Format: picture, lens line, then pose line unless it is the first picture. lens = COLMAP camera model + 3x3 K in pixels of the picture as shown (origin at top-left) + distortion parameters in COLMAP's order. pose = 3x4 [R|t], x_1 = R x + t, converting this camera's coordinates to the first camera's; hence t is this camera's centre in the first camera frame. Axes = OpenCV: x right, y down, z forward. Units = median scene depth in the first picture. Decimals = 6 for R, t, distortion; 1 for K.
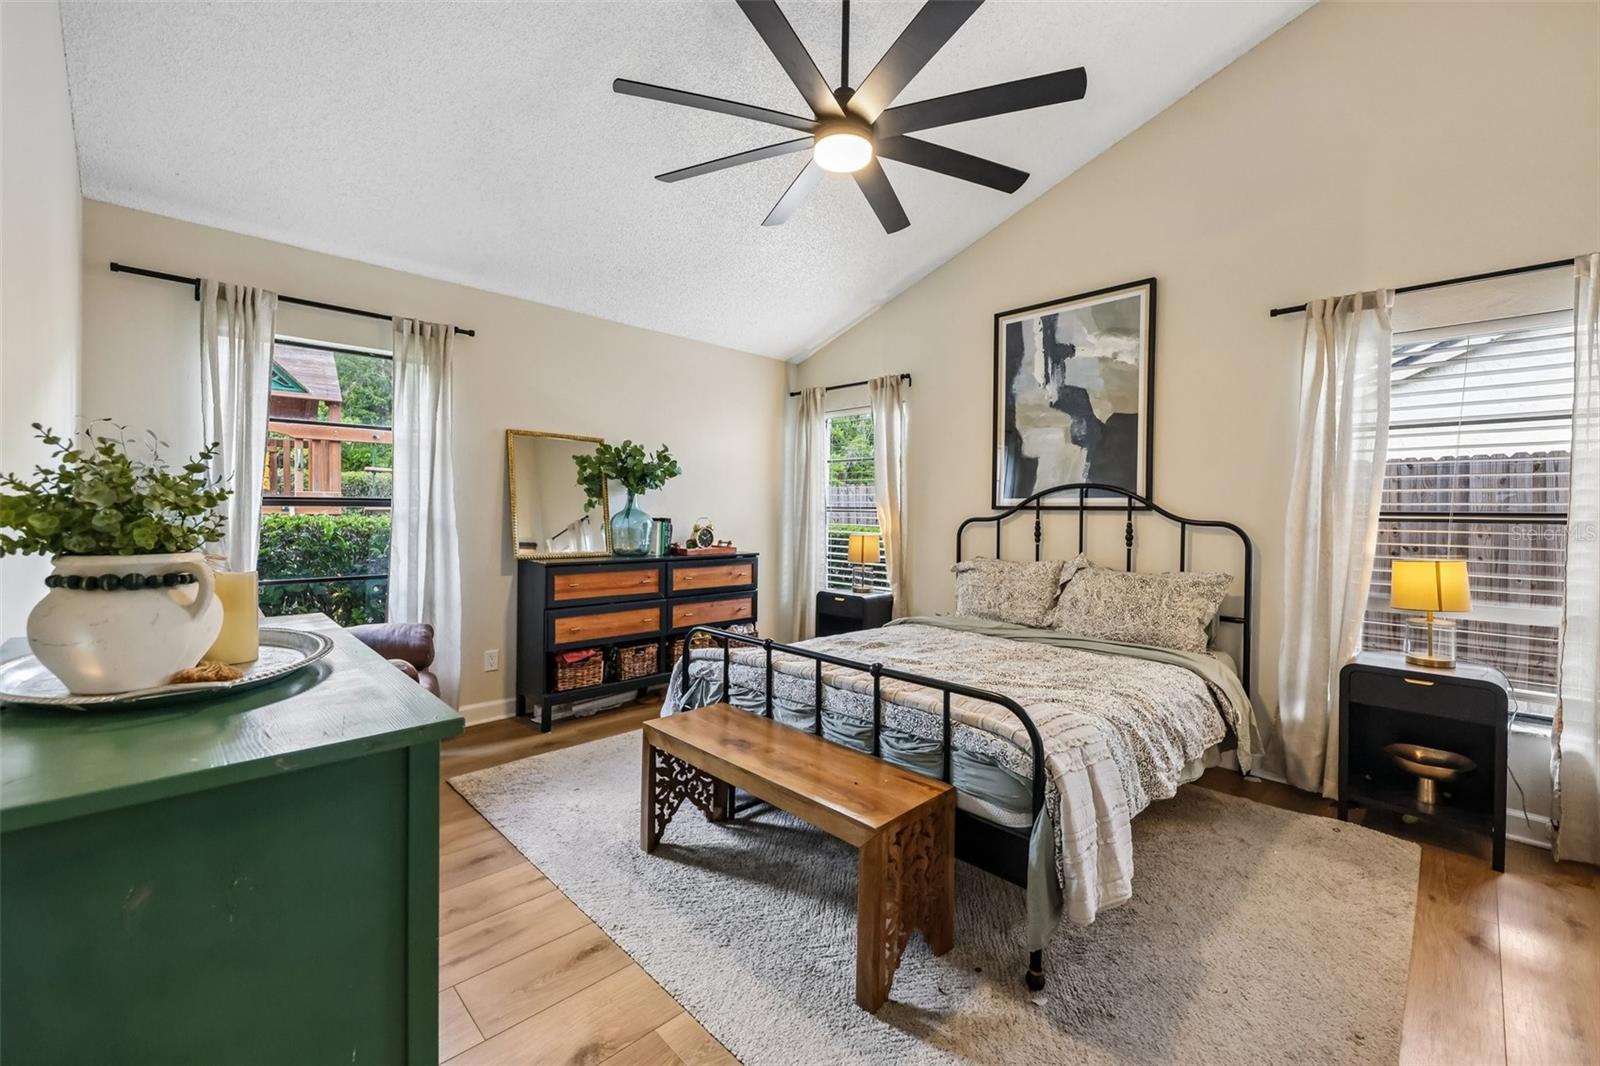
lens RADIAL K [[650.4, 0, 801.4], [0, 650.4, 518.4], [0, 0, 1]] dist [0.001248, 0.000242]
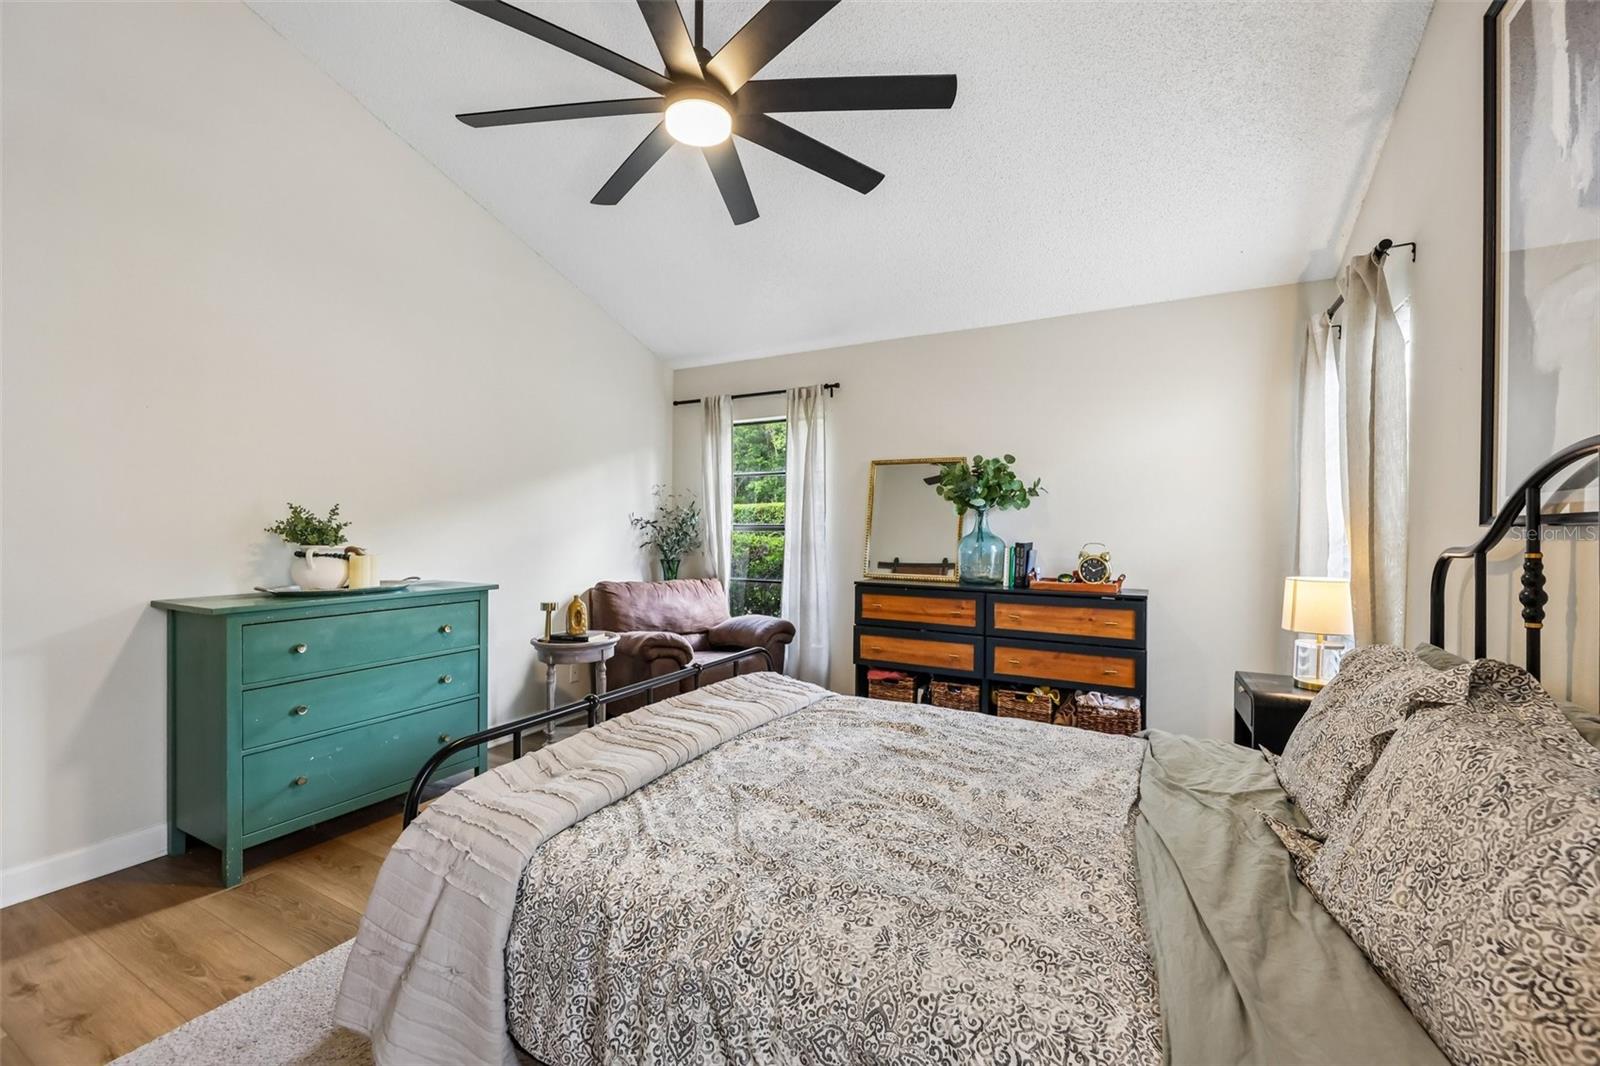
lens RADIAL K [[661.1, 0, 793.6], [0, 661.1, 527.0], [0, 0, 1]] dist [0.012785, -0.008349]
pose [[0.285165, -0.014156, -0.958374, 0.597312], [-0.018535, 0.999623, -0.020280, 0.002254], [0.958299, 0.023546, 0.284795, 0.548487]]
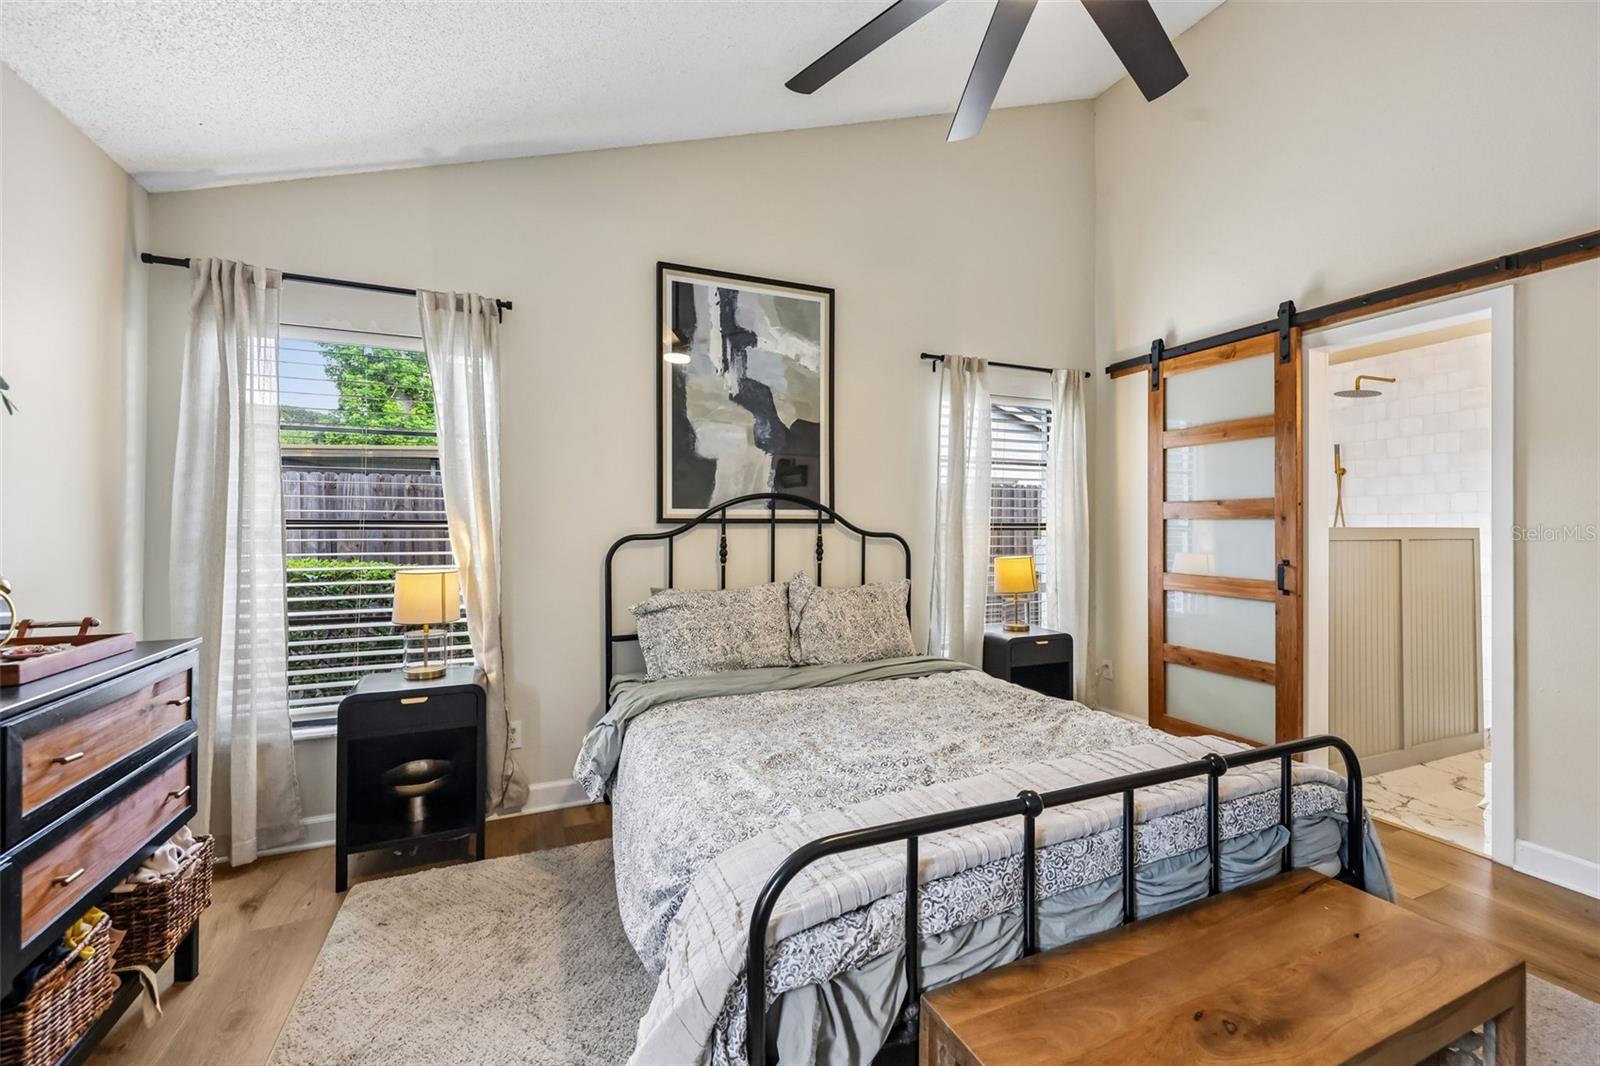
lens RADIAL K [[650.4, 0, 801.4], [0, 650.4, 518.4], [0, 0, 1]] dist [0.001248, 0.000242]
pose [[0.357698, -0.007412, 0.933808, -0.373309], [0.012410, 0.999918, 0.003183, -0.021175], [-0.933755, 0.010450, 0.357761, 0.633029]]
